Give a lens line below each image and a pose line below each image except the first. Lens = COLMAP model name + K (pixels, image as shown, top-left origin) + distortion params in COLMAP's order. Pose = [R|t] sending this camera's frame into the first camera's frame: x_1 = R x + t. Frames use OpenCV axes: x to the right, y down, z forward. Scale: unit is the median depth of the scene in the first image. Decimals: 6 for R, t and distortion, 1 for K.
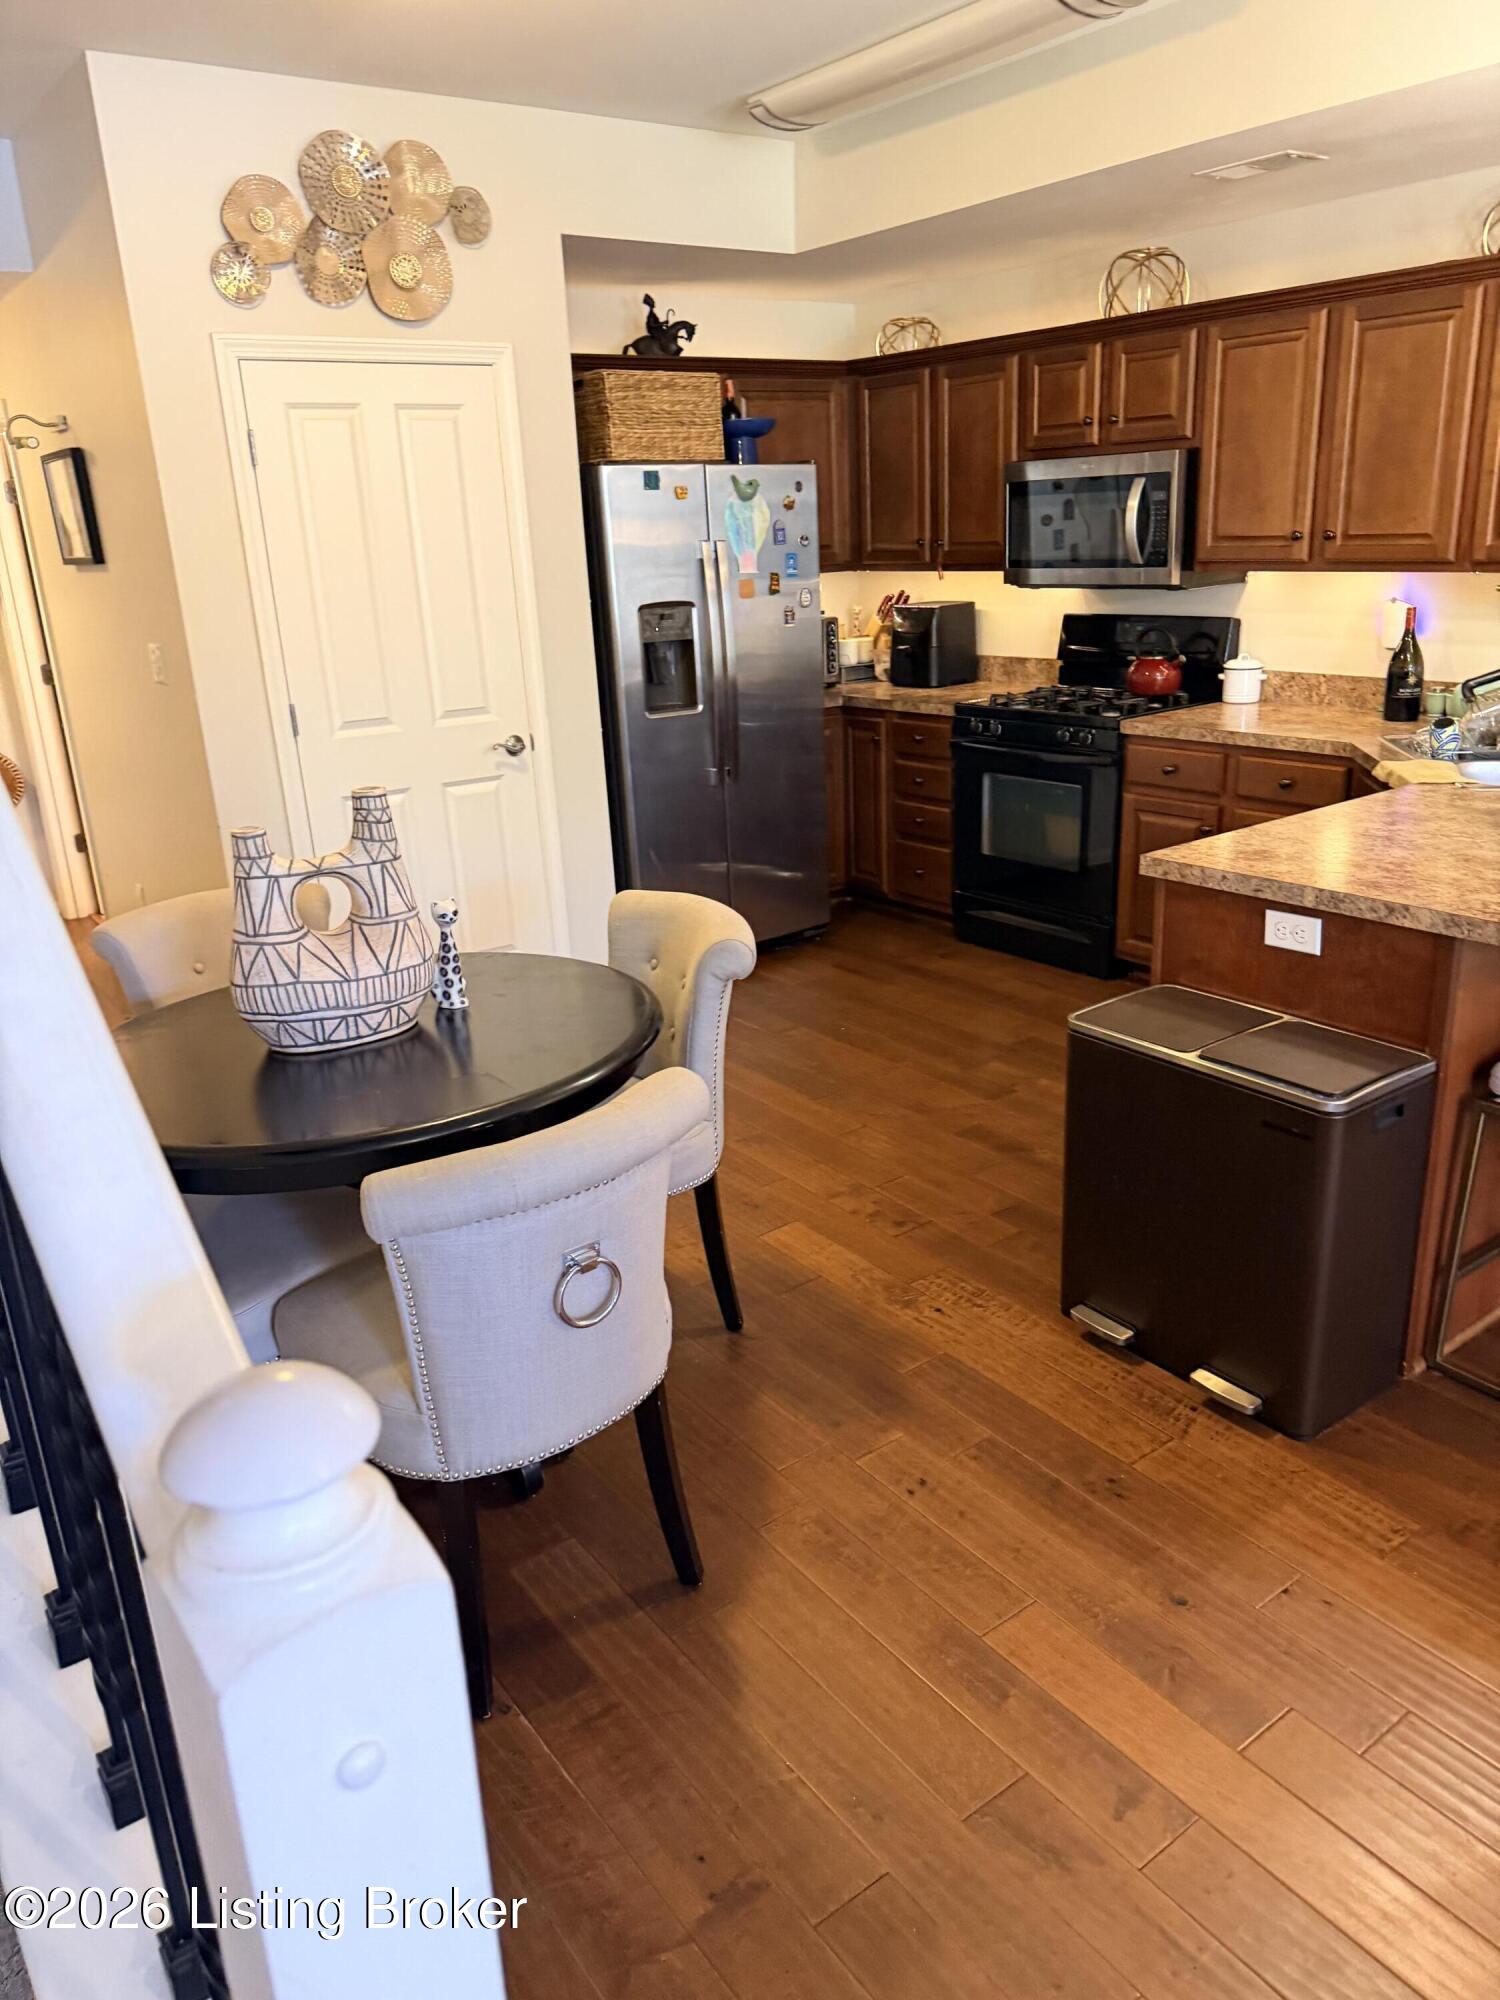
lens RADIAL K [[1403.6, 0, 744.0], [0, 1403.6, 998.0], [0, 0, 1]] dist [0.151728, -0.288828]
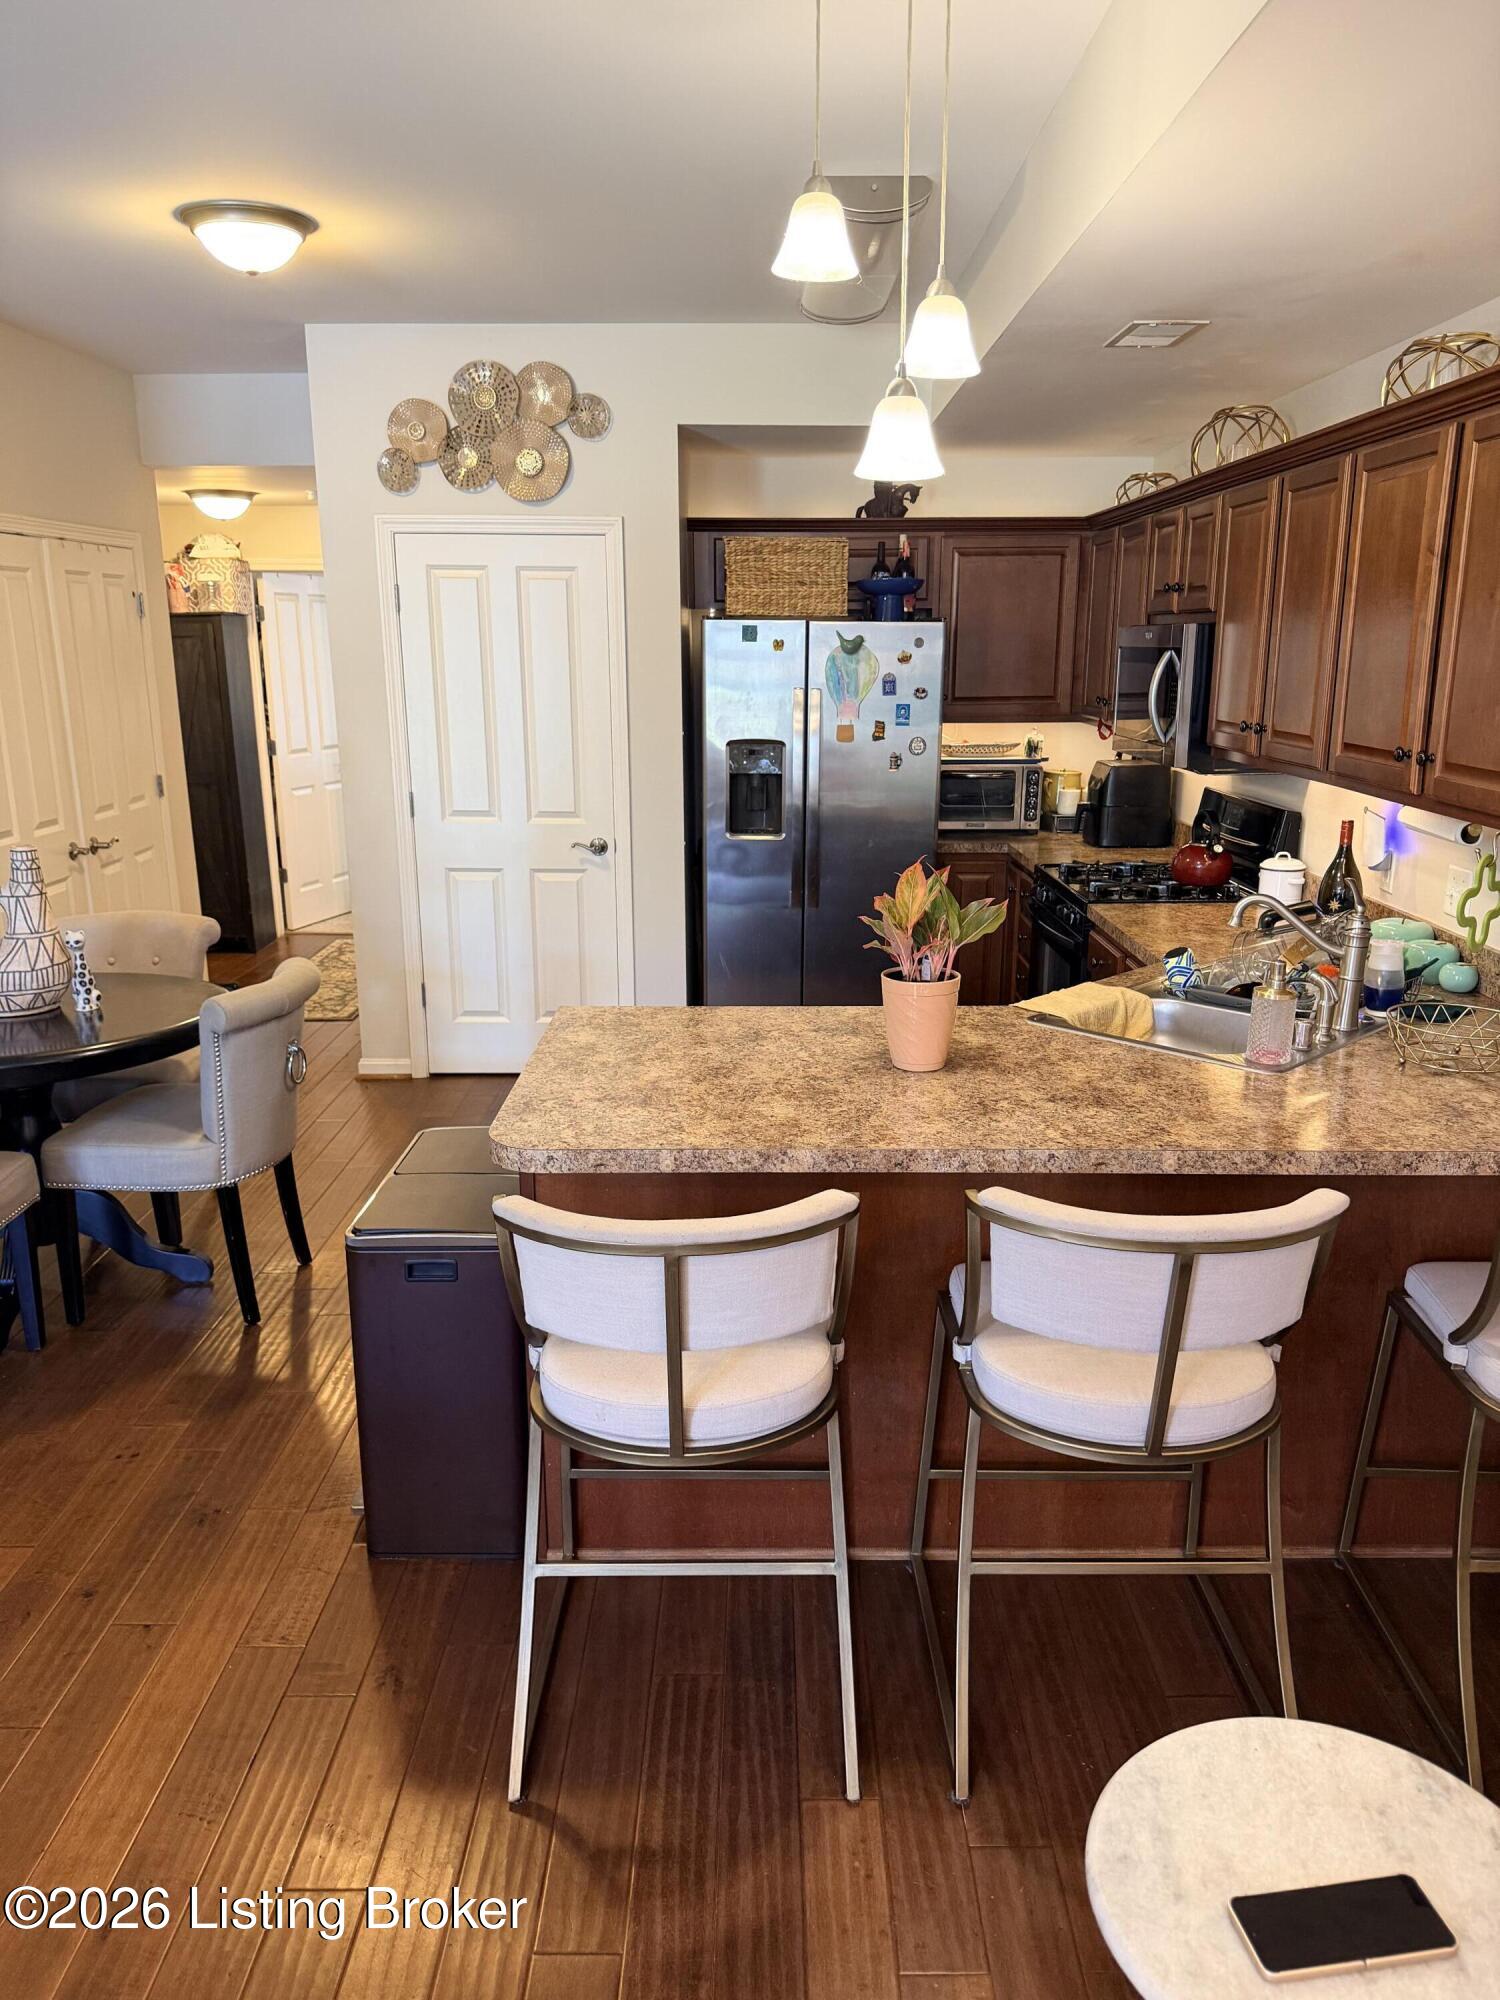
lens RADIAL K [[1396.6, 0, 751.4], [0, 1396.6, 1013.6], [0, 0, 1]] dist [0.168193, -0.356781]
pose [[0.800568, 0.197093, -0.565902, 0.618447], [-0.227646, 0.973595, 0.017040, -0.089403], [0.554318, 0.115184, 0.824296, 0.116738]]
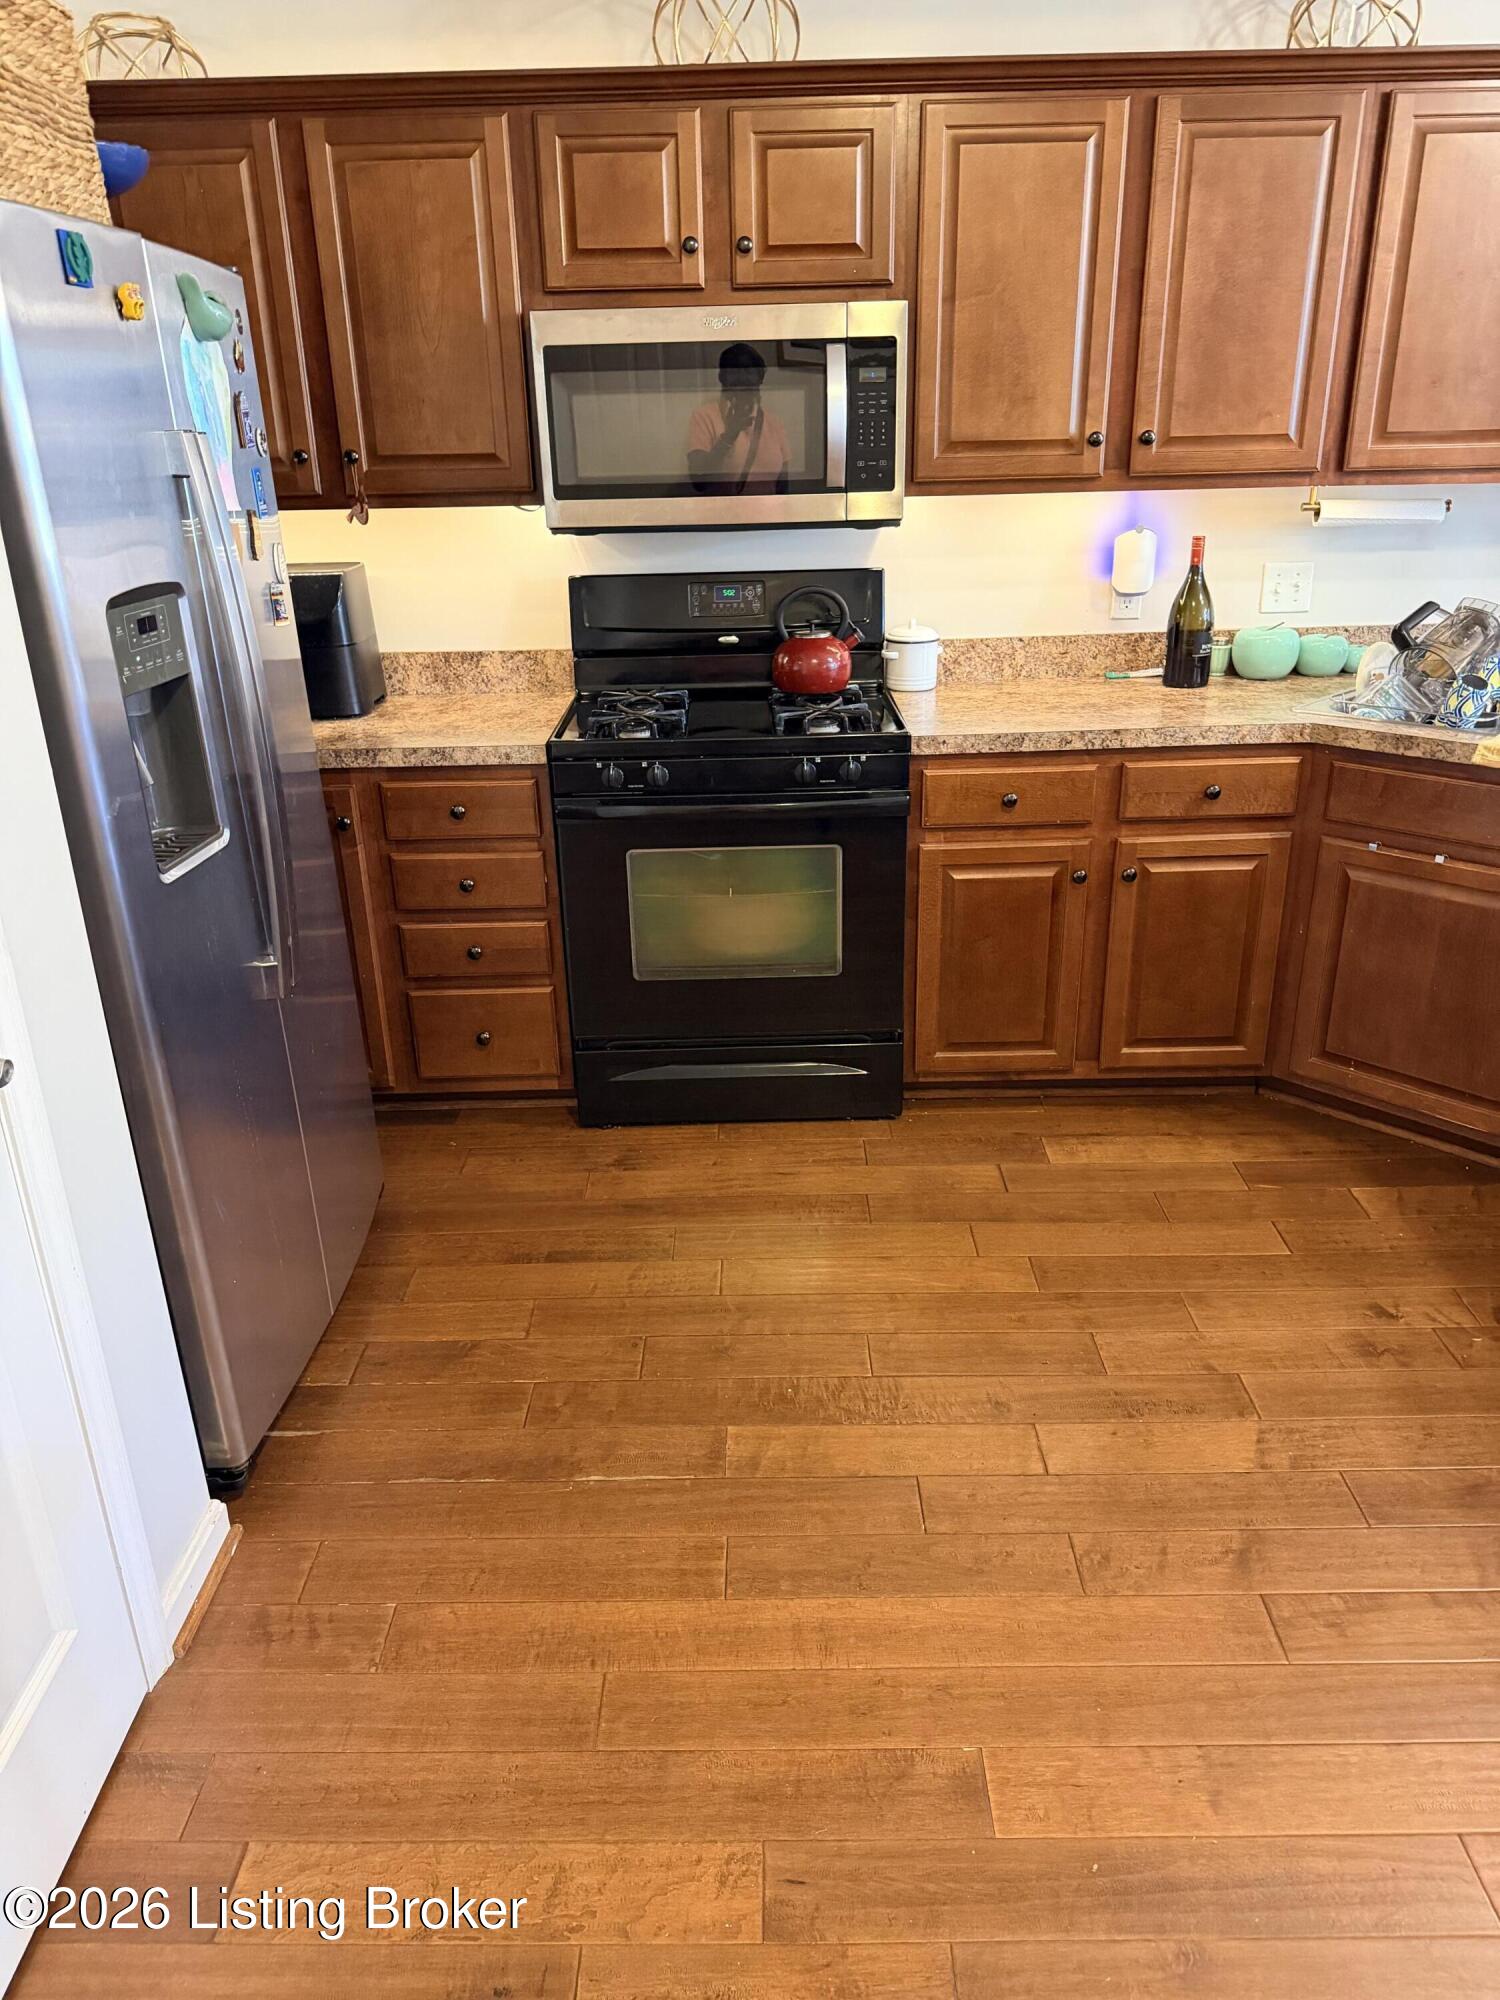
lens RADIAL K [[1403.6, 0, 744.0], [0, 1403.6, 998.0], [0, 0, 1]] dist [0.151728, -0.288828]
pose [[0.595207, -0.276874, 0.754367, -0.285691], [0.256625, 0.955102, 0.148068, -0.192067], [-0.761494, 0.105459, 0.639536, 0.651726]]
